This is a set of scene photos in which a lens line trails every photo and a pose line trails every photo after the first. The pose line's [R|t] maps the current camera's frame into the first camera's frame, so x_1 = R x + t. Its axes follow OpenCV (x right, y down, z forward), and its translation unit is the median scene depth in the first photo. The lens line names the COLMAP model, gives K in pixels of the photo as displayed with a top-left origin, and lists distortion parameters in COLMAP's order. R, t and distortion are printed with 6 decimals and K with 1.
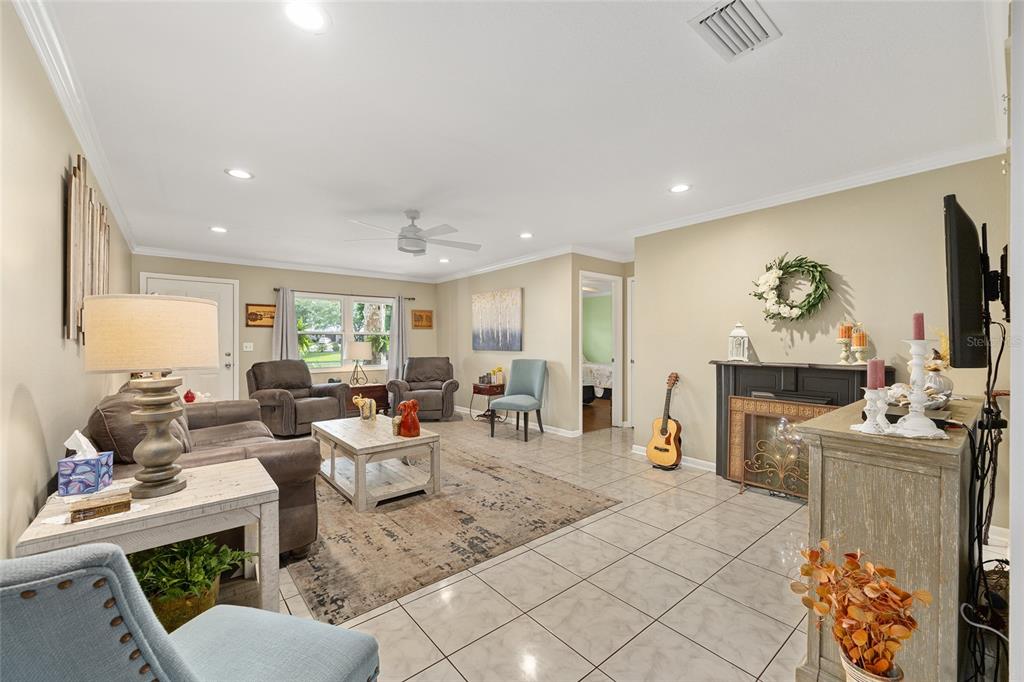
lens RADIAL K [[412.5, 0, 514.4], [0, 412.5, 339.6], [0, 0, 1]] dist [-0.005480, 0.002003]
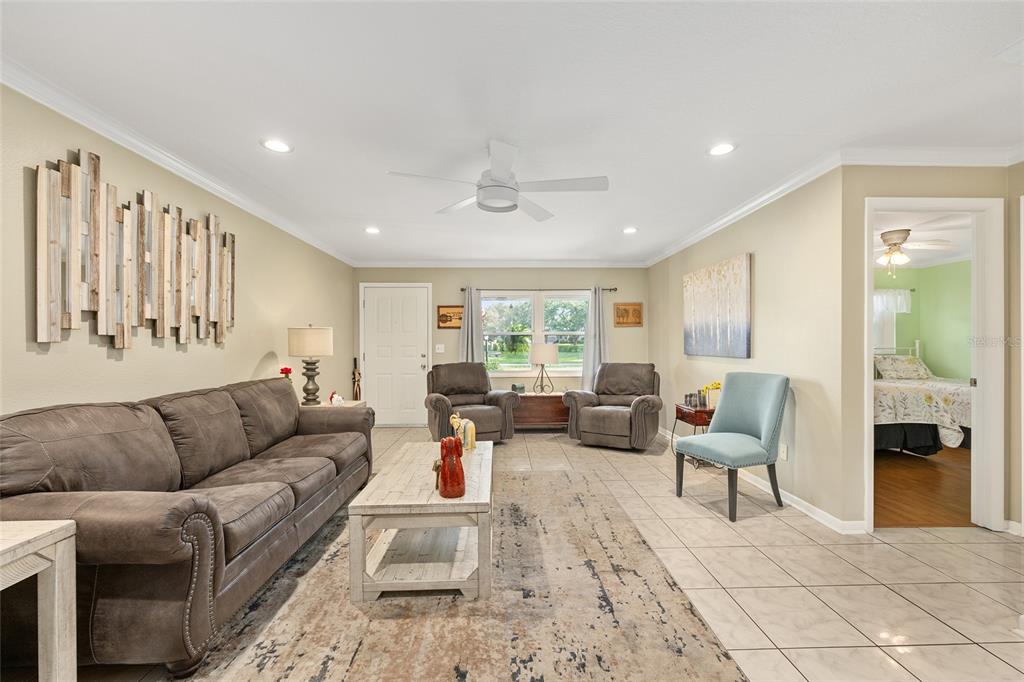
lens RADIAL K [[412.5, 0, 512.3], [0, 412.5, 342.9], [0, 0, 1]] dist [-0.005480, 0.002003]
pose [[0.786855, -0.001973, -0.617134, 0.118698], [0.005336, 0.999979, 0.003606, 0.001072], [0.617114, -0.006130, 0.786850, 0.320521]]
